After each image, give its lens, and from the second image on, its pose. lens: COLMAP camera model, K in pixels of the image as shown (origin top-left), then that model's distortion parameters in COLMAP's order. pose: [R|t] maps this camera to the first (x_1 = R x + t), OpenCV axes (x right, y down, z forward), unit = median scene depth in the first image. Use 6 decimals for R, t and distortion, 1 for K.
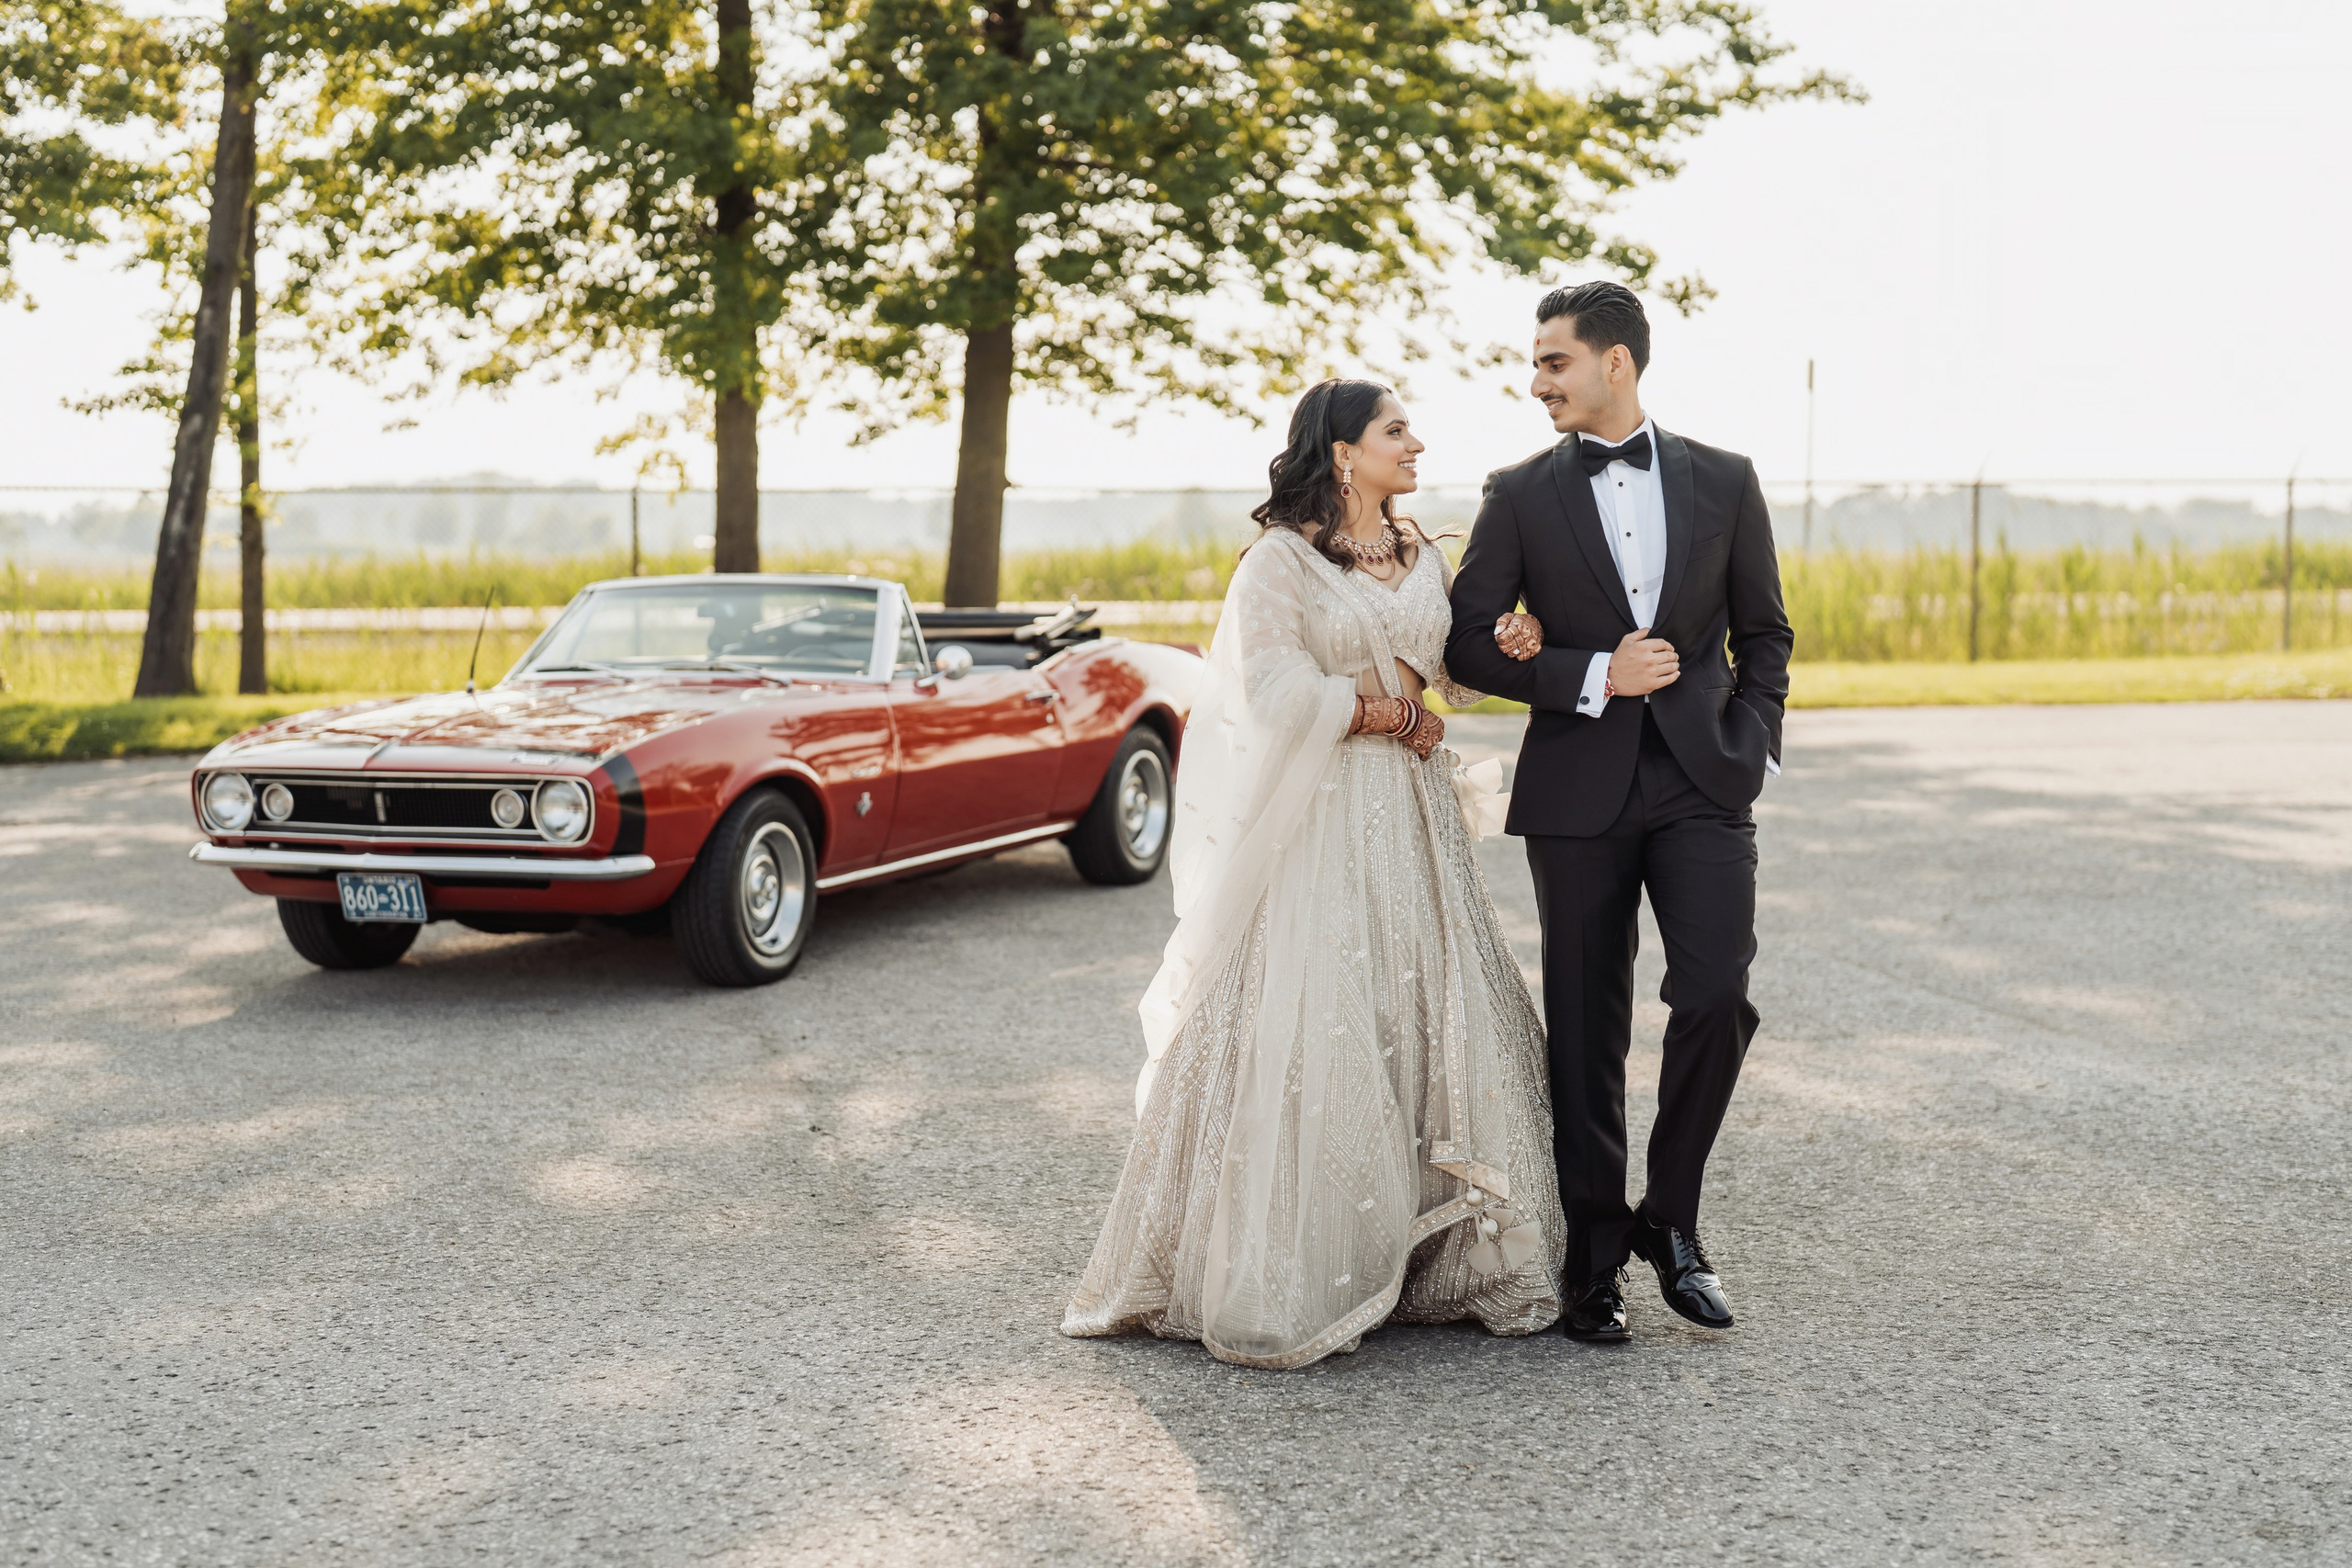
lens RADIAL K [[3443.6, 0, 1176.0], [0, 3443.6, 784.0], [0, 0, 1]] dist [-0.205308, 0.934337]
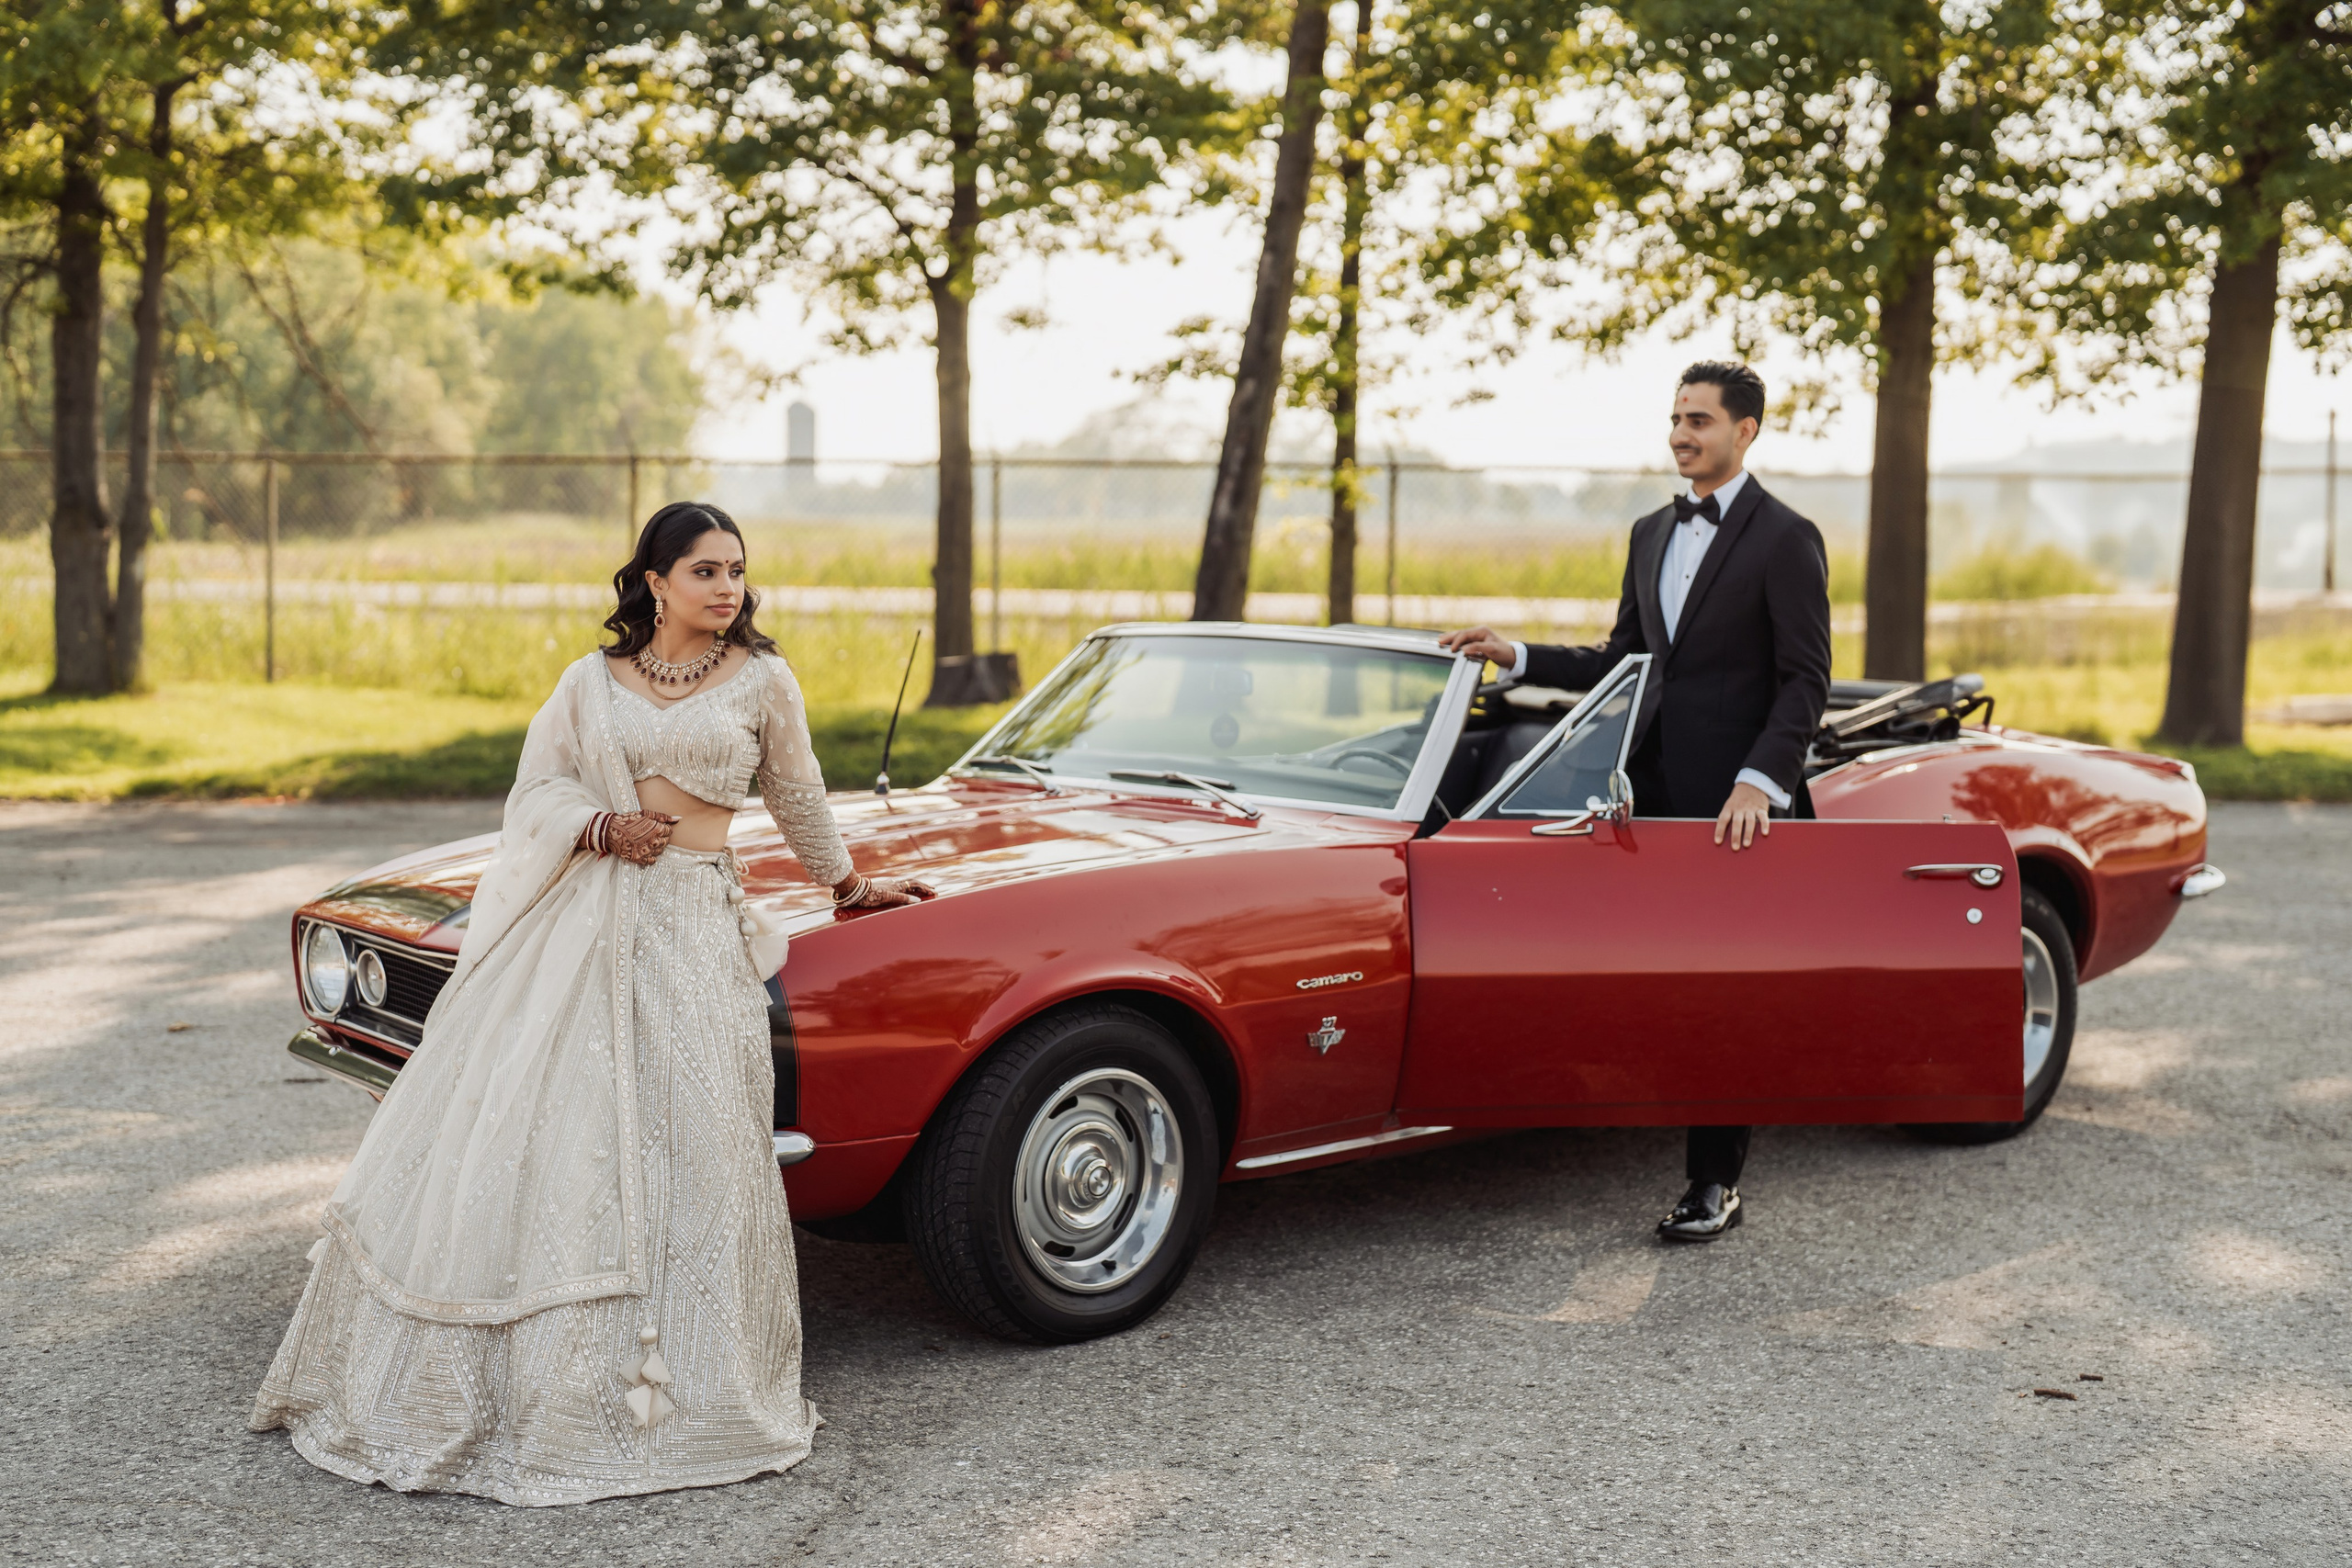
lens RADIAL K [[3443.6, 0, 1176.0], [0, 3443.6, 784.0], [0, 0, 1]] dist [-0.205308, 0.934337]
pose [[0.914286, 0.033344, -0.403694, 0.052022], [-0.029785, 0.999442, 0.015096, -0.018743], [0.403972, -0.001778, 0.914770, 0.191573]]
